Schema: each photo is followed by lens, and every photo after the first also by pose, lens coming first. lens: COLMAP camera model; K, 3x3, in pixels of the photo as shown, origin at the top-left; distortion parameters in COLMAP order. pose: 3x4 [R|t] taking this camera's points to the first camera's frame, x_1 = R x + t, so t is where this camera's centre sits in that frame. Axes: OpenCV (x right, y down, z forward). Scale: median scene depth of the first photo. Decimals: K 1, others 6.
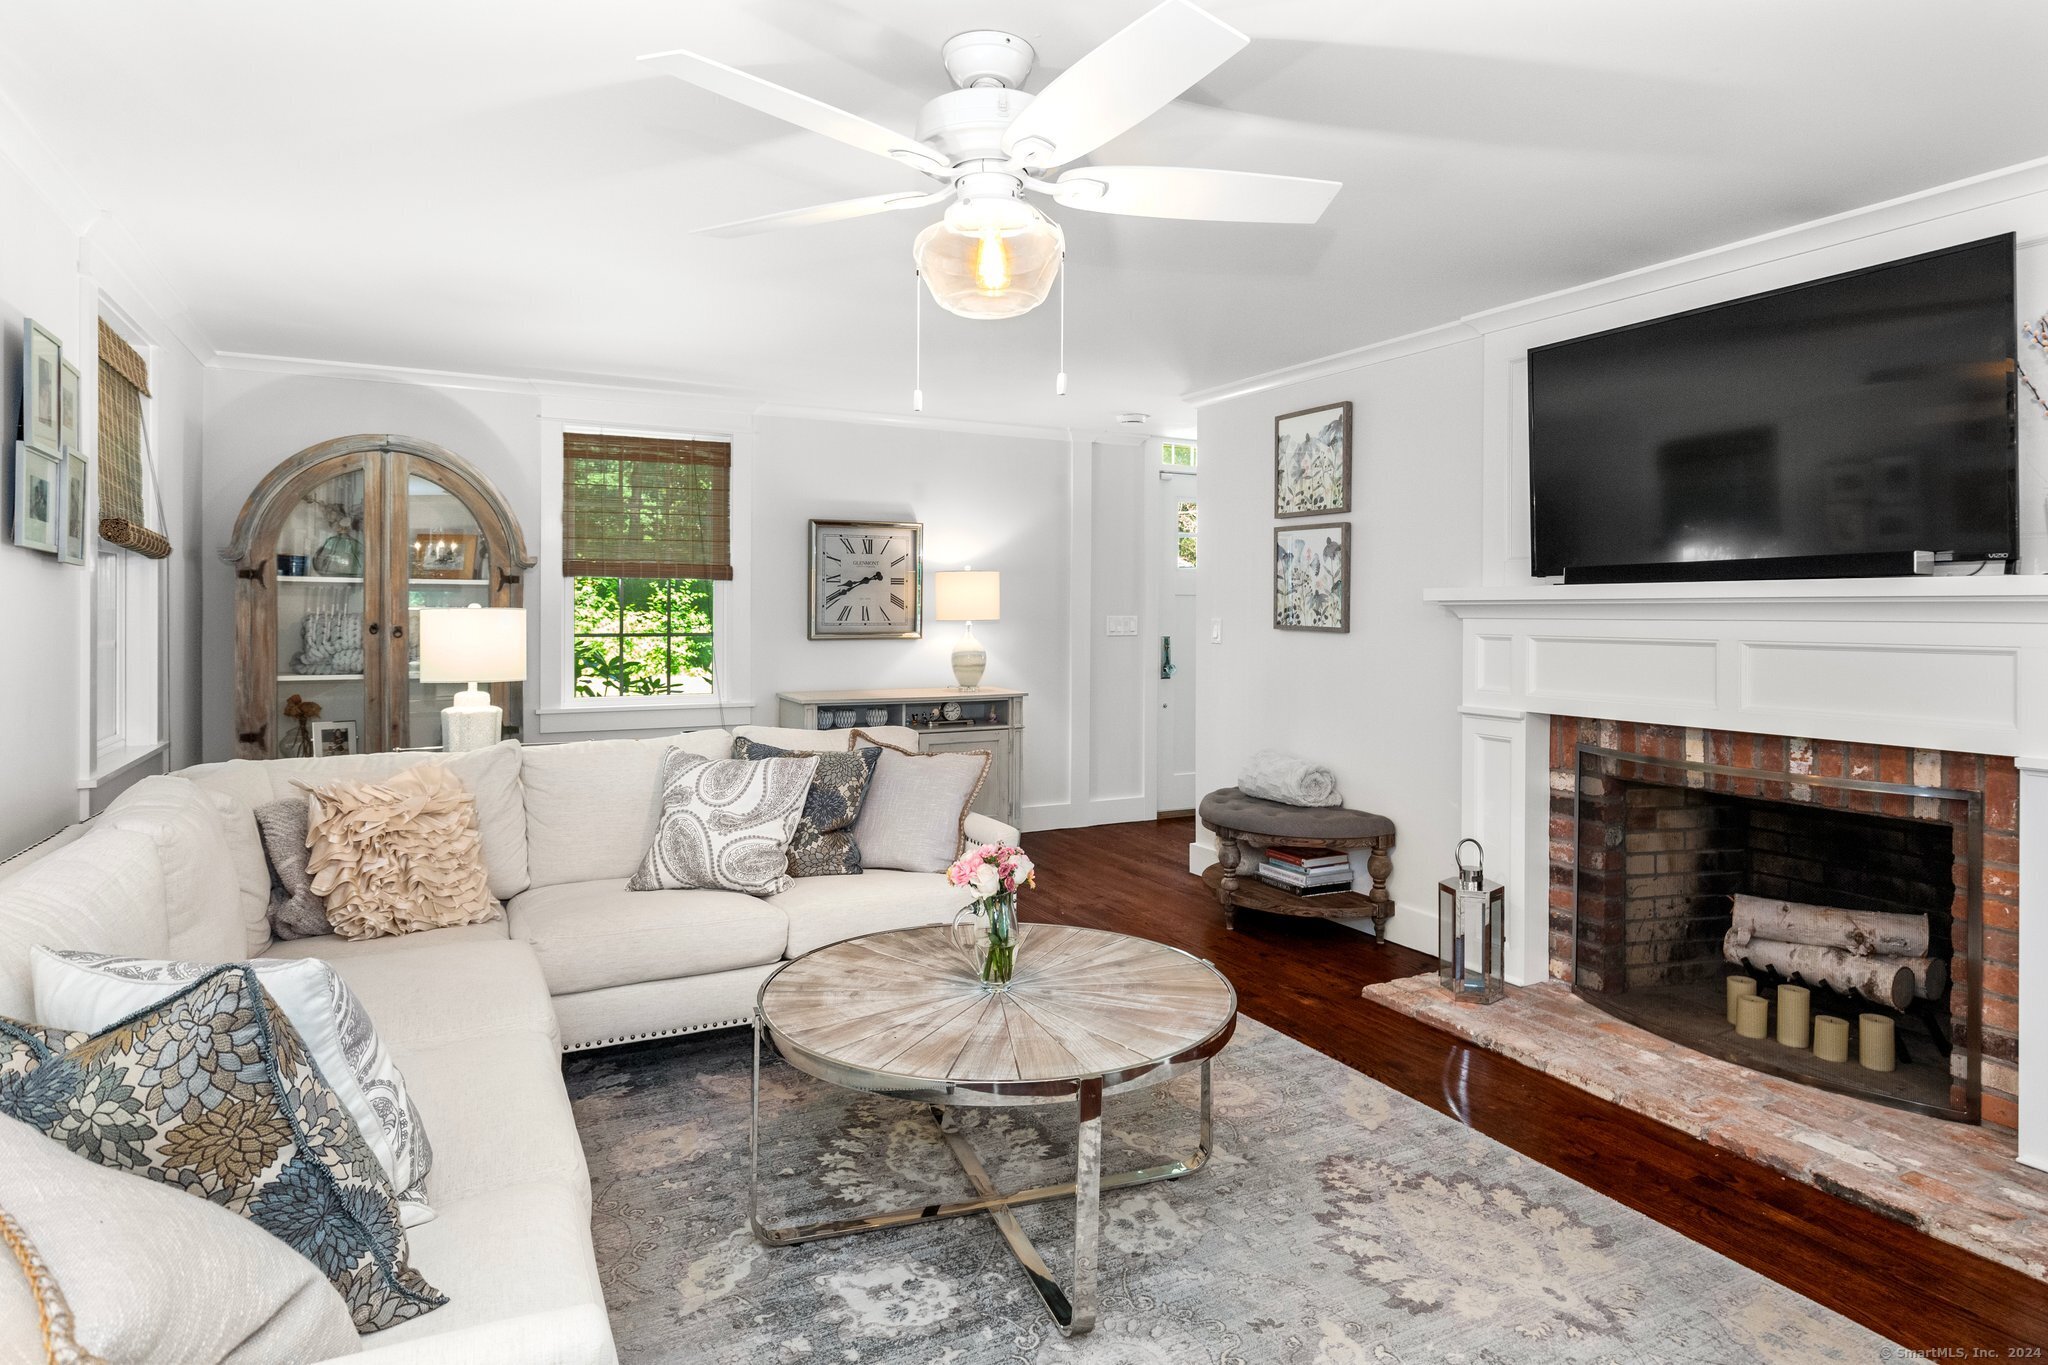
lens RADIAL K [[1145.6, 0, 1016.5], [0, 1145.6, 619.8], [0, 0, 1]] dist [0.008028, -0.002590]
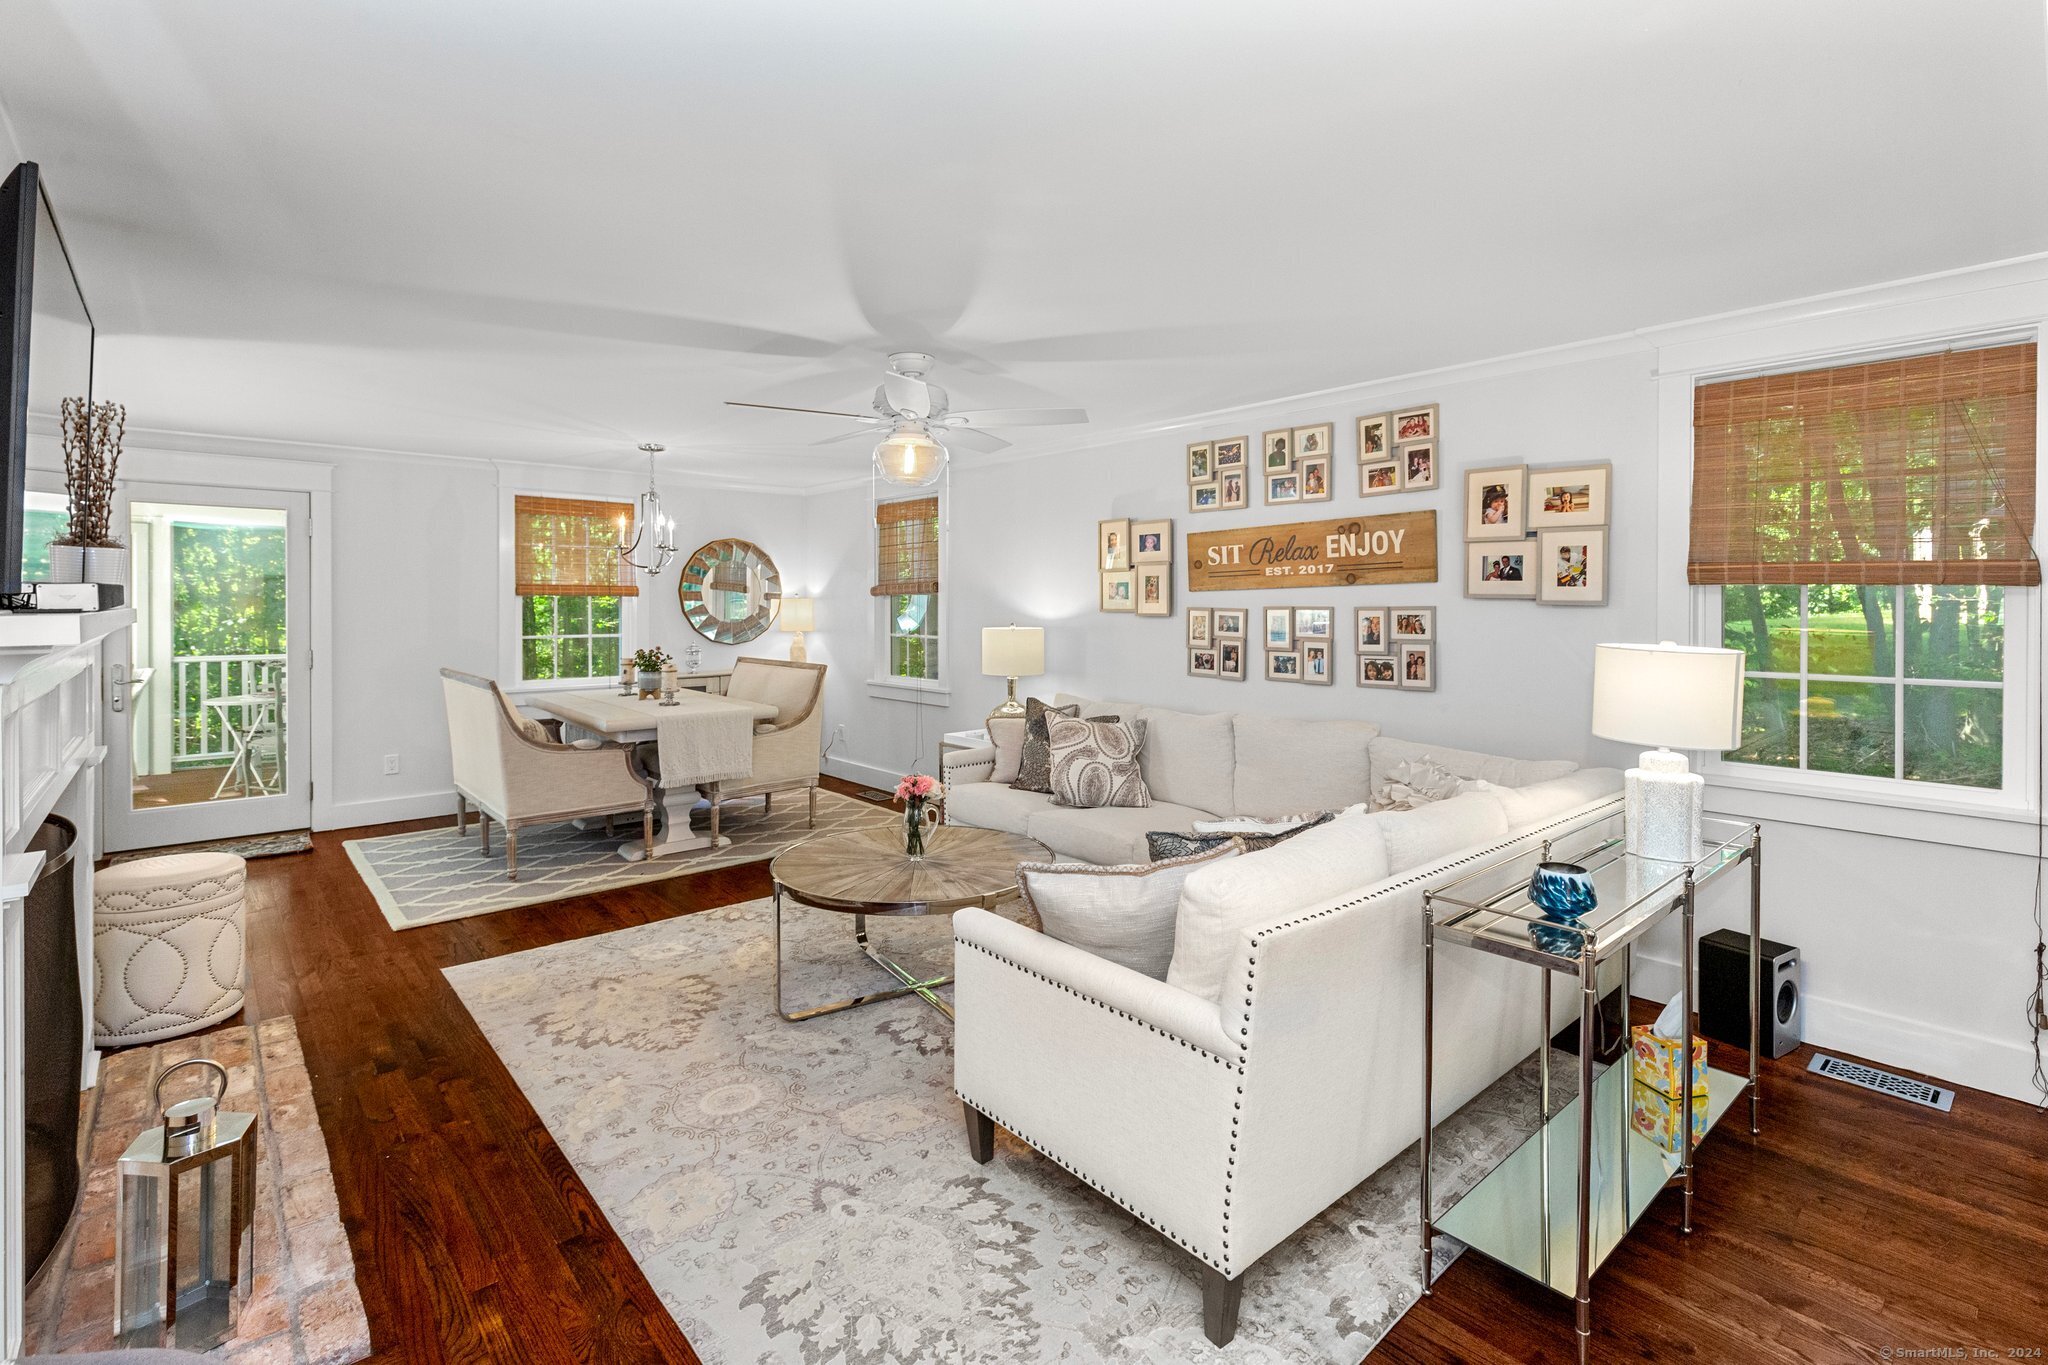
lens RADIAL K [[942.3, 0, 1023.7], [0, 942.3, 602.5], [0, 0, 1]] dist [0.001648, 0.000069]
pose [[-0.969729, -0.005944, -0.244113, 0.137770], [-0.007148, 0.999966, 0.004047, -0.049720], [0.244081, 0.005670, -0.969738, 1.941872]]
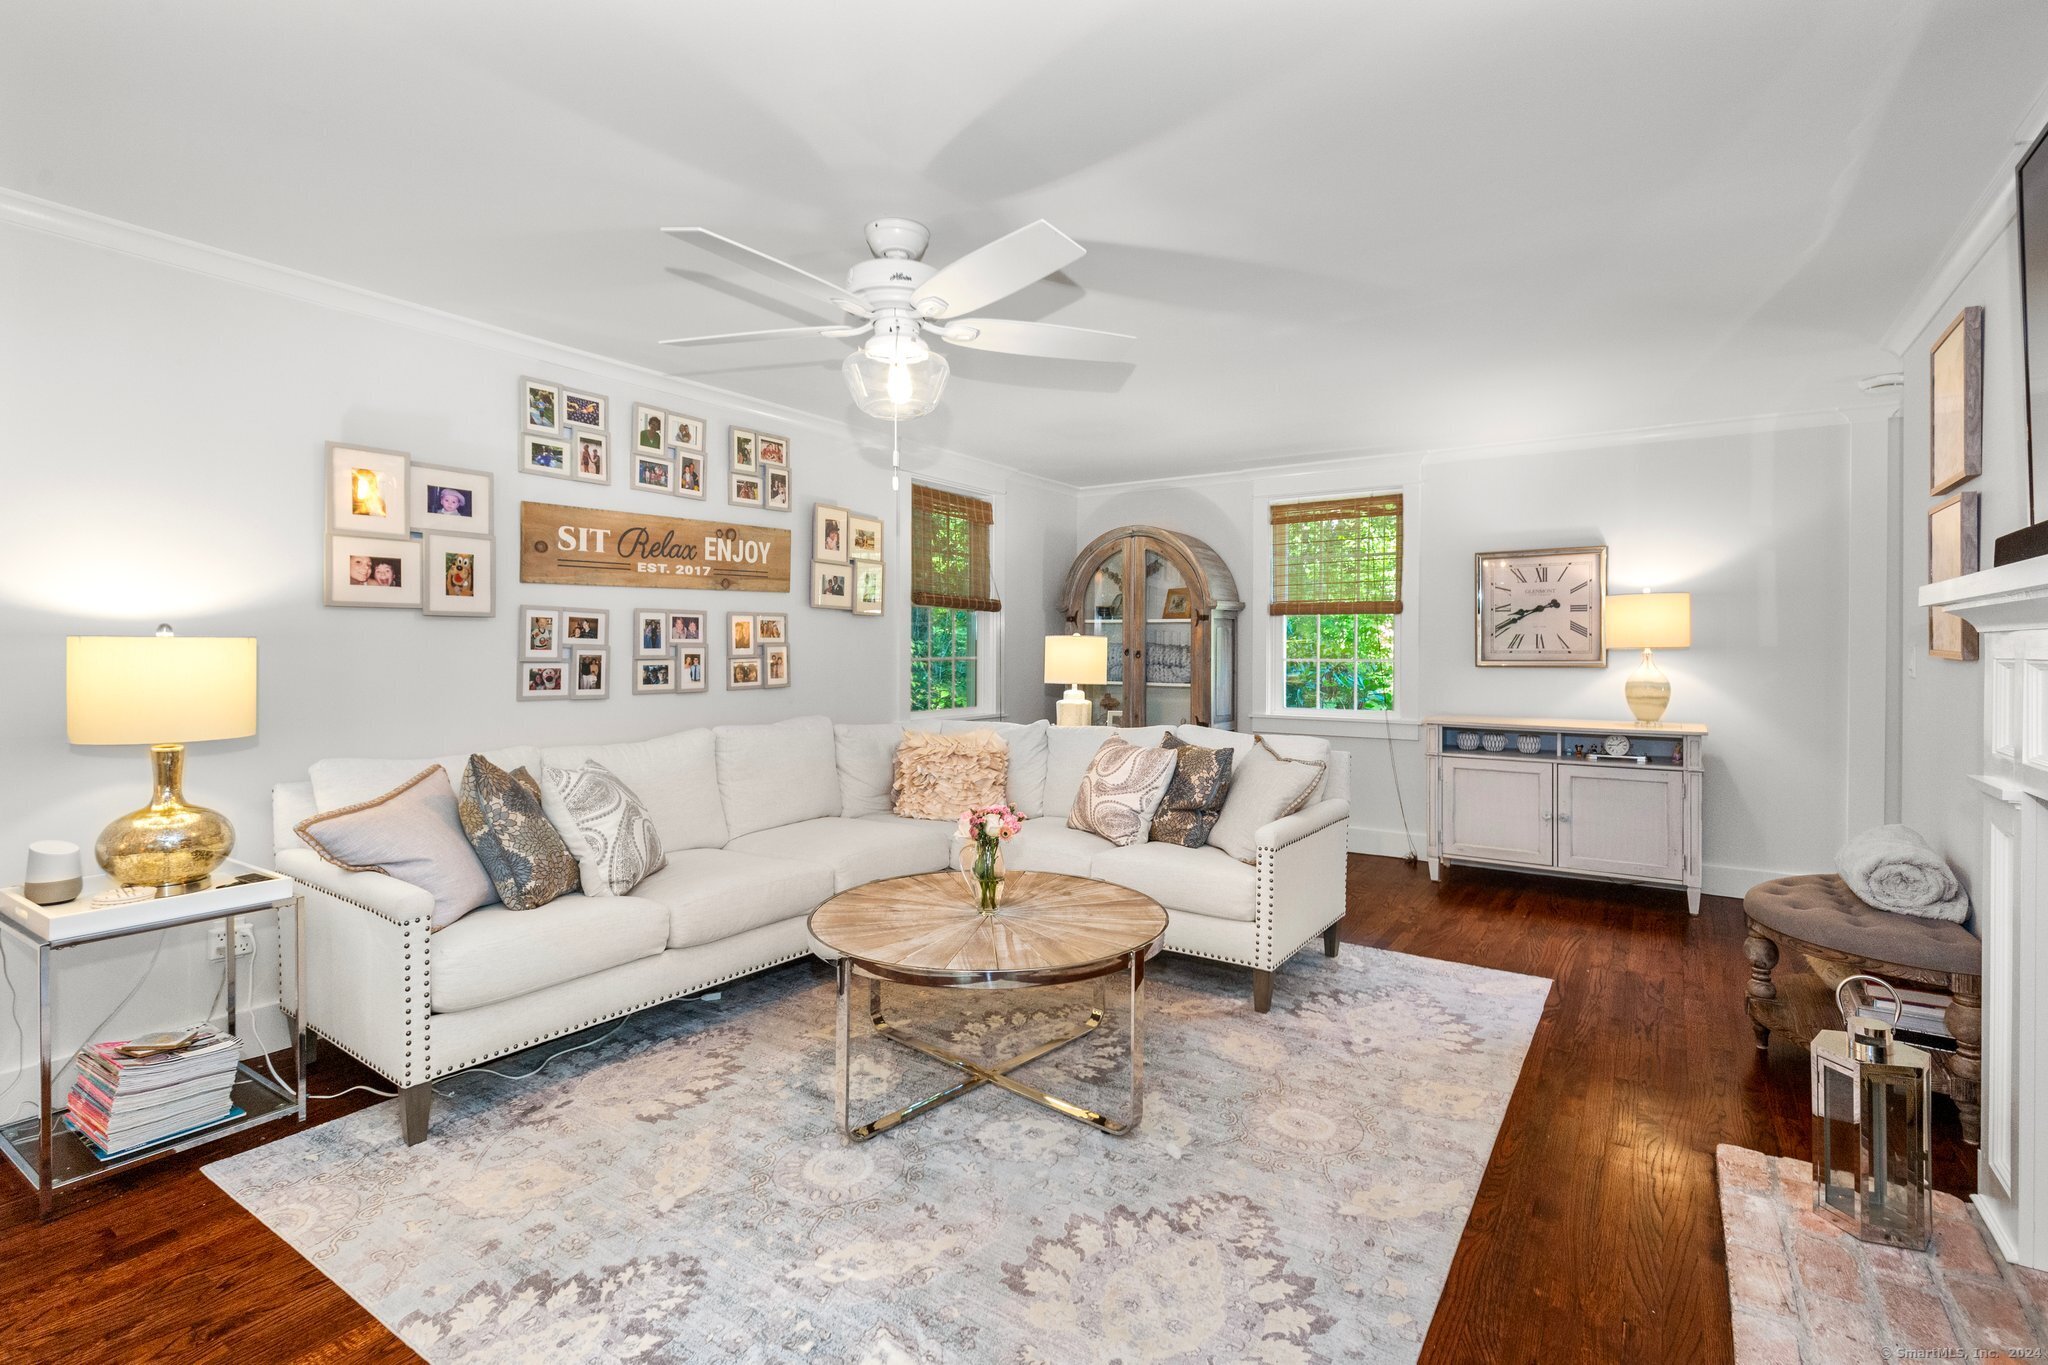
lens RADIAL K [[952.2, 0, 1032.8], [0, 952.2, 648.6], [0, 0, 1]] dist [0.002370, 0.000200]
pose [[0.487647, -0.001240, -0.873040, 0.789433], [-0.007452, 0.999957, -0.005582, 0.018371], [0.873009, 0.009228, 0.487616, 0.414640]]
